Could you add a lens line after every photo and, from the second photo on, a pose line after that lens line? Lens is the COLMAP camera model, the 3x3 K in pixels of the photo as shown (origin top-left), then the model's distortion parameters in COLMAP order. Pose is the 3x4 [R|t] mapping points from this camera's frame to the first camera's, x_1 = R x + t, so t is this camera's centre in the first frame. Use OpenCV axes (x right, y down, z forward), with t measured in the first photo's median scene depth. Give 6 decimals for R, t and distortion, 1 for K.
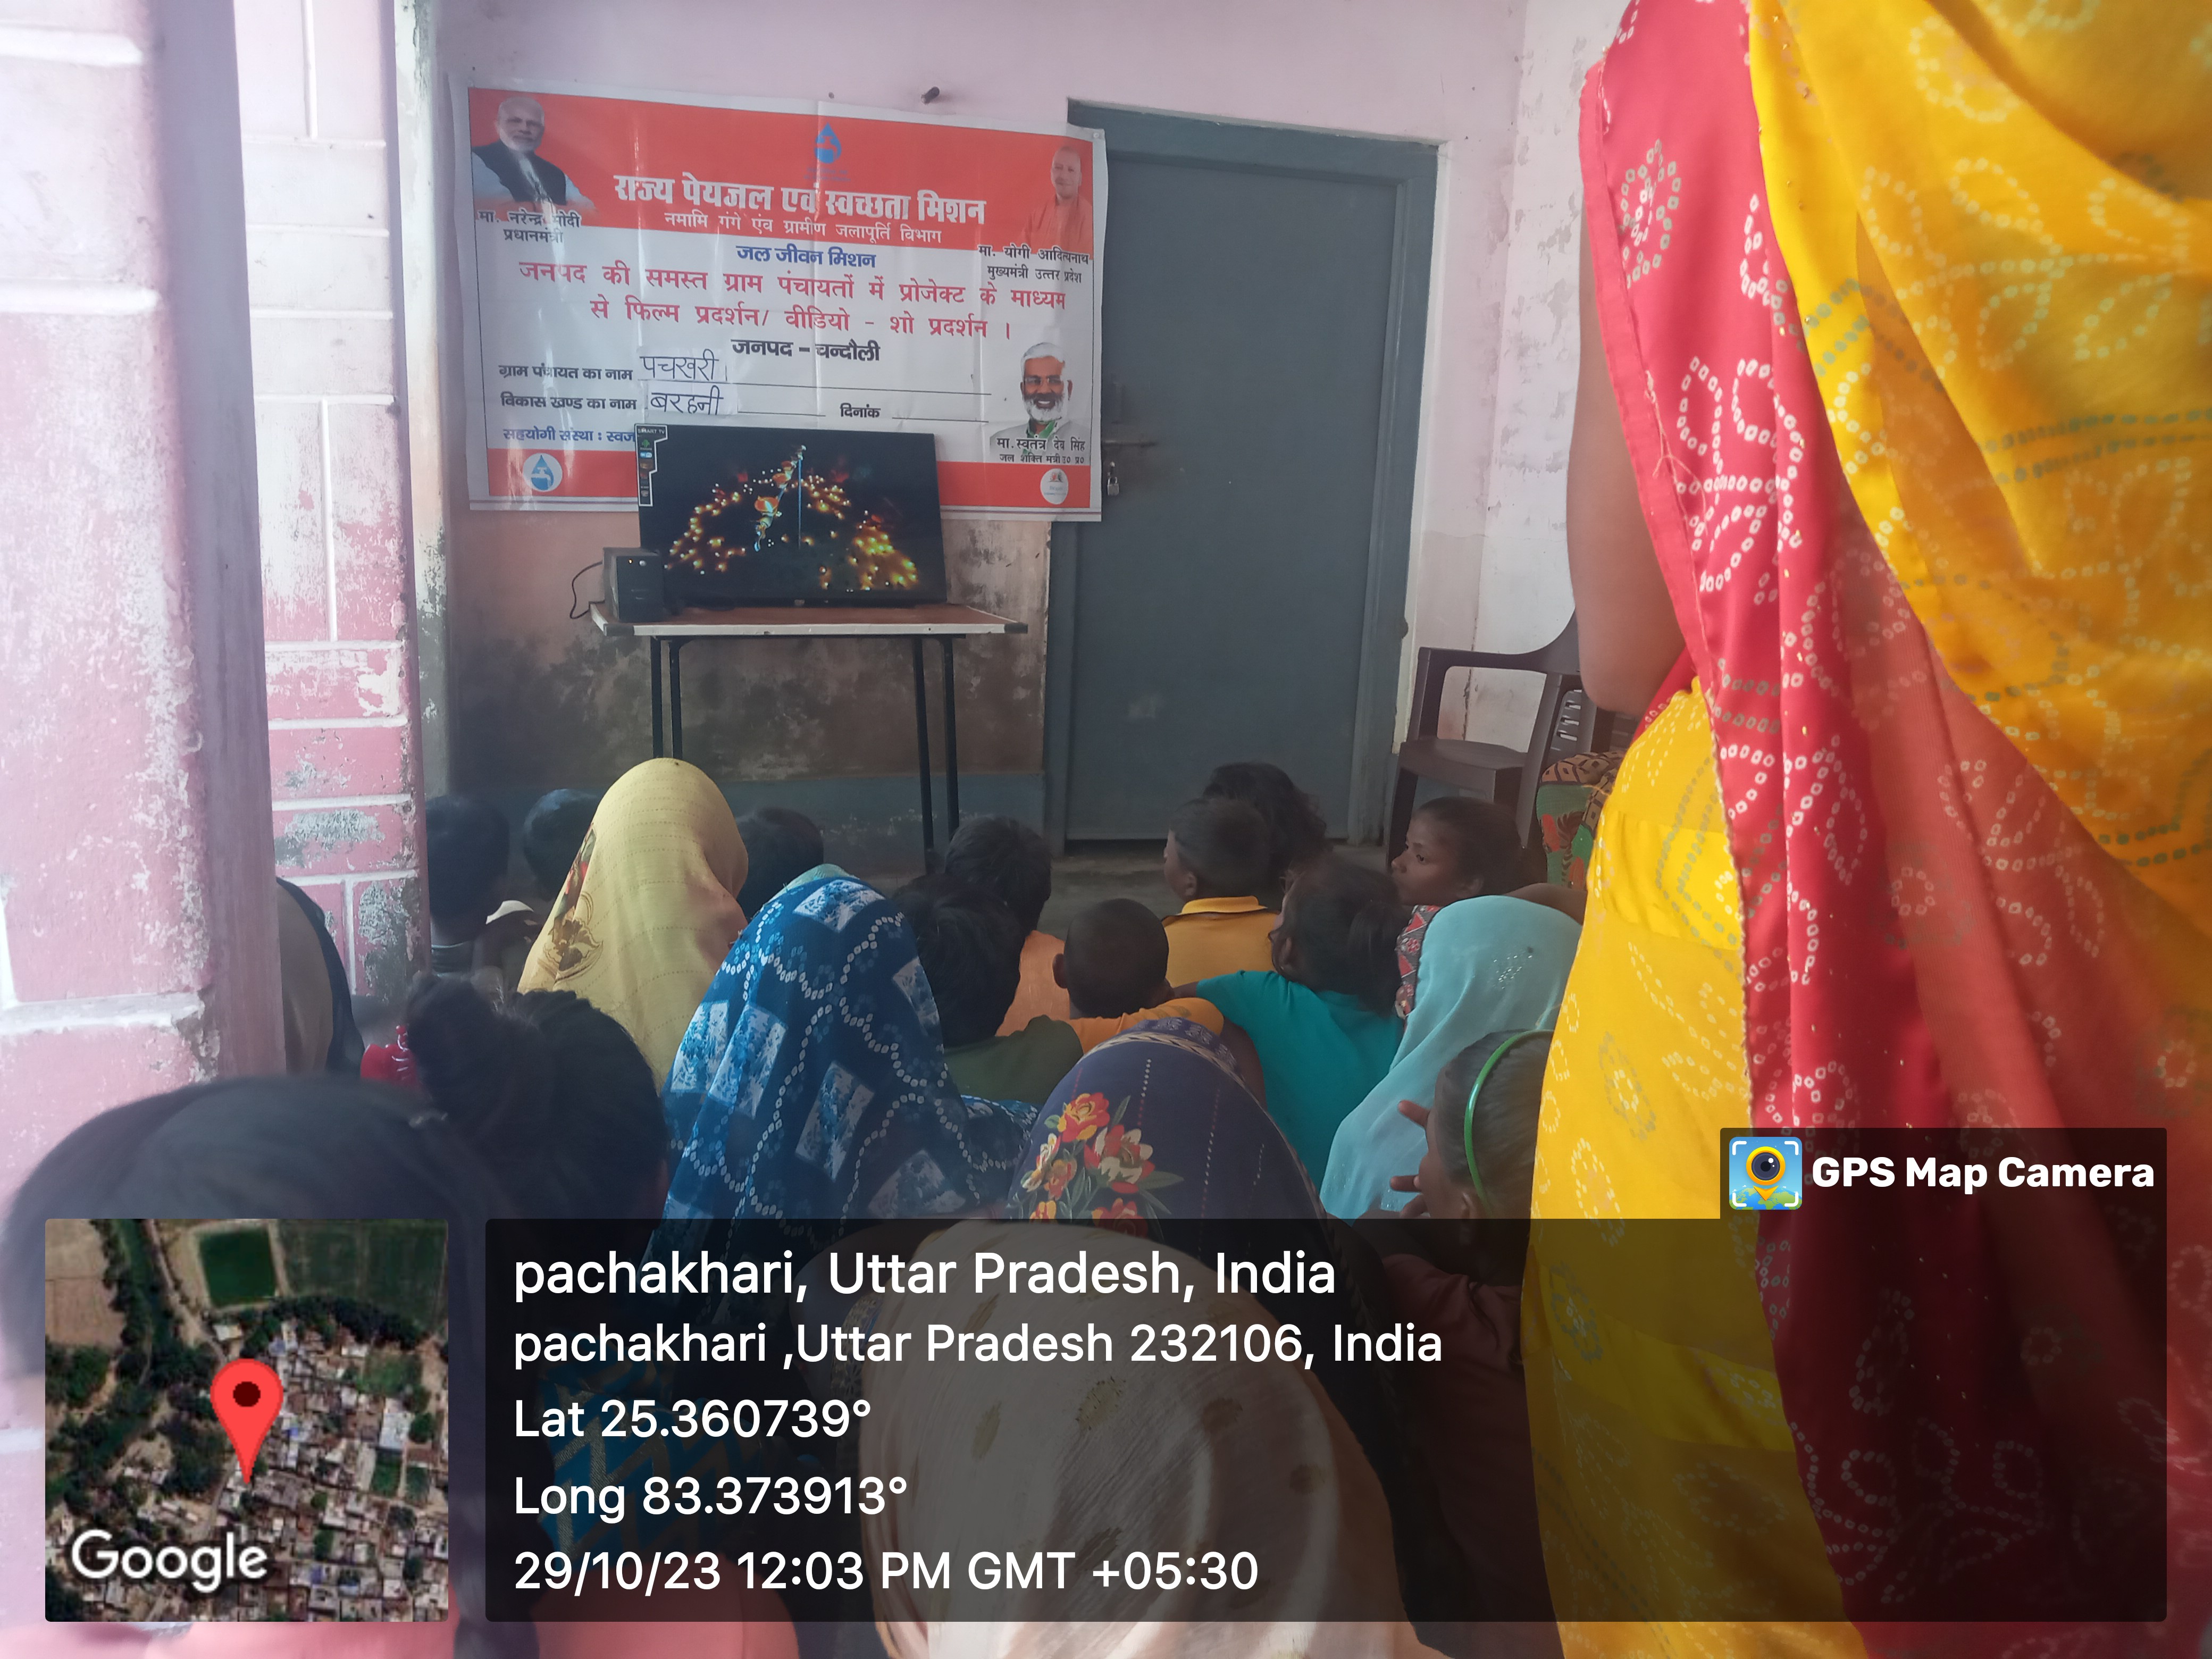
lens RADIAL K [[1845.3, 0, 1137.3], [0, 1845.3, 804.0], [0, 0, 1]] dist [0.021680, -0.036167]
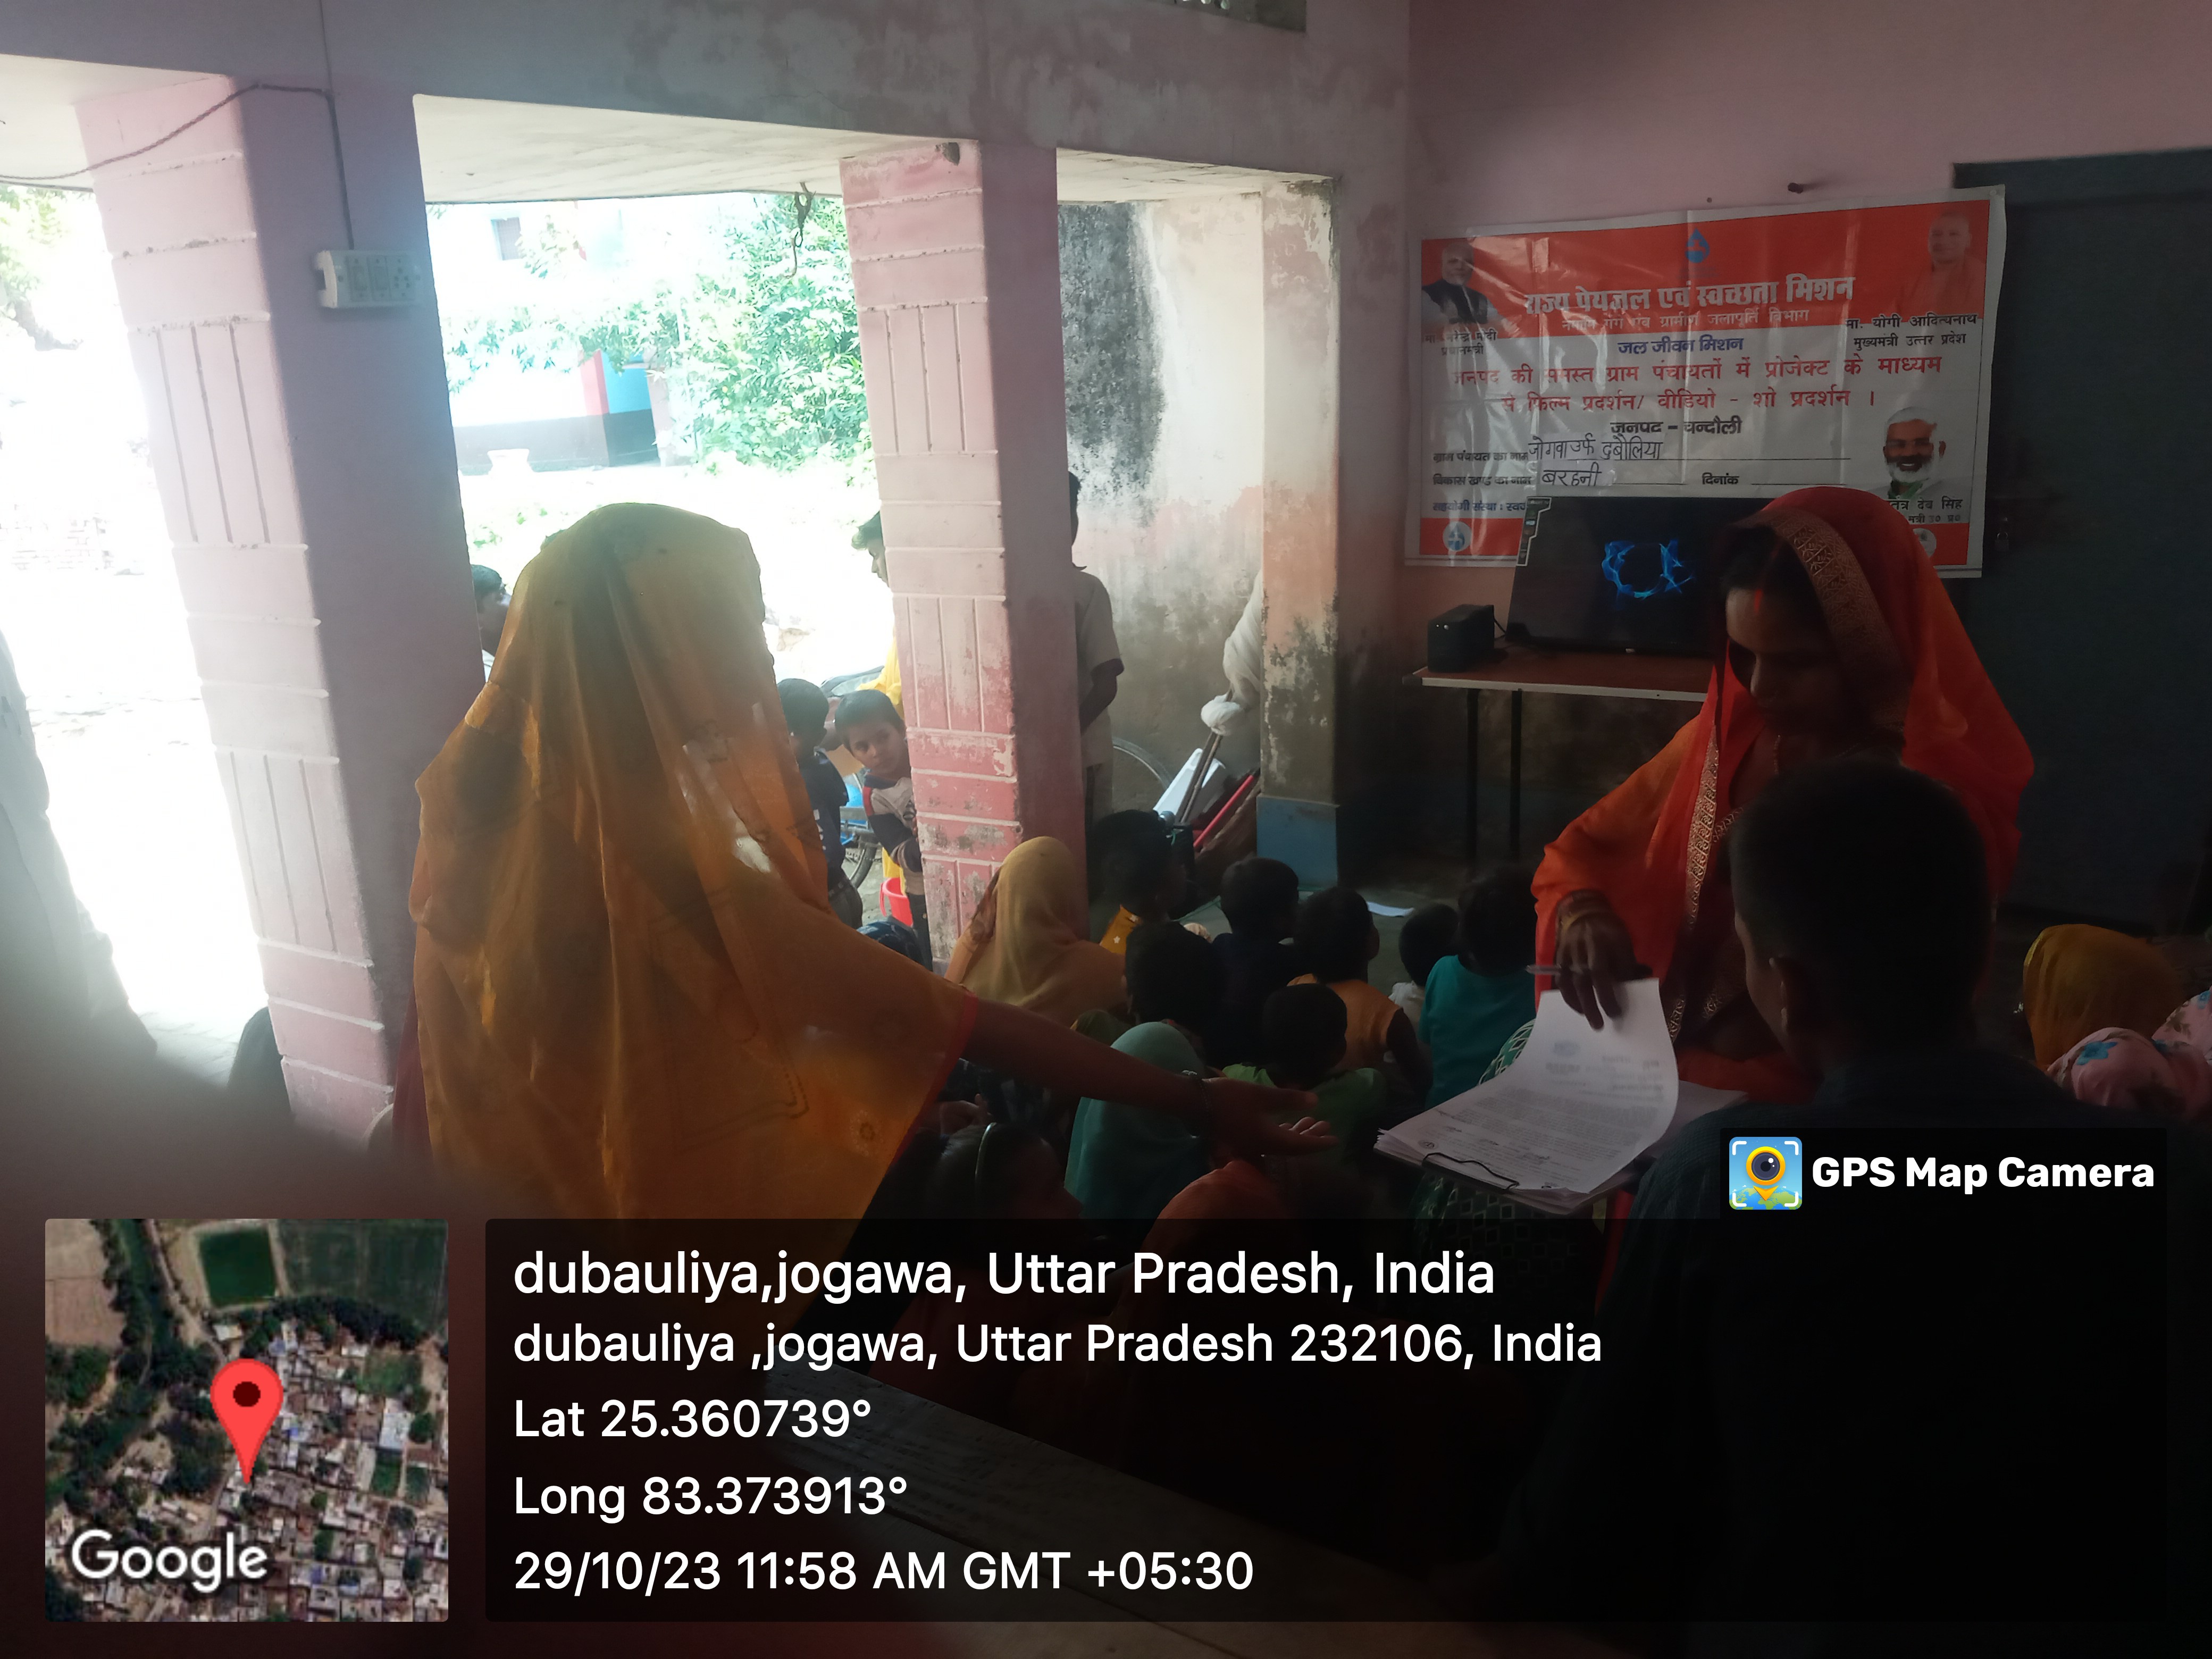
lens RADIAL K [[1845.3, 0, 1049.6], [0, 1845.3, 860.1], [0, 0, 1]] dist [0.021680, -0.036167]
pose [[0.620439, 0.163383, -0.767047, 0.499986], [-0.078858, 0.986099, 0.146256, -0.118693], [0.780280, -0.030255, 0.624698, -0.022881]]
